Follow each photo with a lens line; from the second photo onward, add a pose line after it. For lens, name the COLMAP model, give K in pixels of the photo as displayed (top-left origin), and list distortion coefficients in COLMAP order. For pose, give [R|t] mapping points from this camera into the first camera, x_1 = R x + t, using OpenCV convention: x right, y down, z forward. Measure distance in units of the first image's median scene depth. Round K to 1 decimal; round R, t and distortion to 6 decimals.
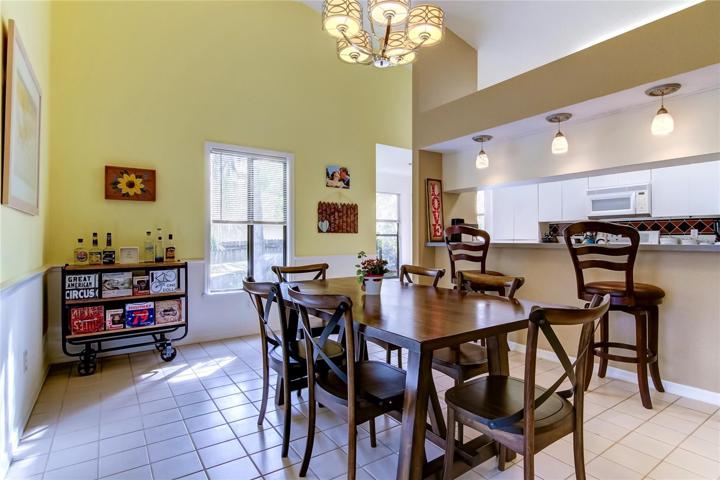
lens RADIAL K [[372.5, 0, 372.4], [0, 372.5, 237.1], [0, 0, 1]] dist [0.000705, -0.000048]
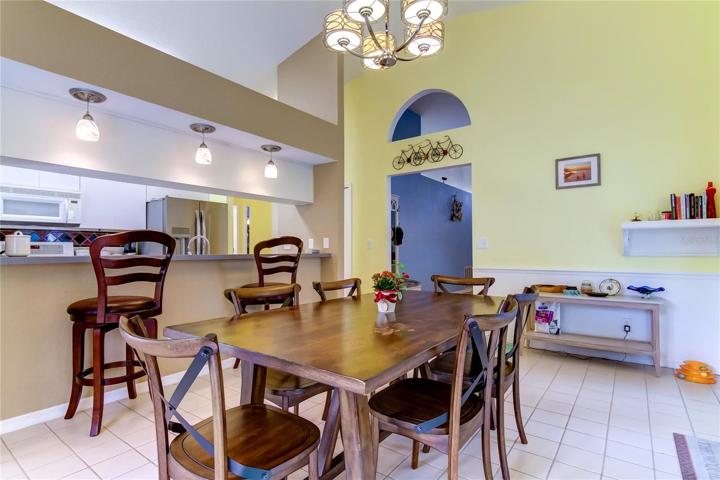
lens RADIAL K [[364.4, 0, 361.7], [0, 364.4, 245.8], [0, 0, 1]] dist [-0.001021, -0.000503]
pose [[-0.307411, 0.015952, 0.951443, -0.456505], [-0.004141, 0.999828, -0.018102, 0.007991], [-0.951568, -0.009505, -0.307292, 0.741837]]
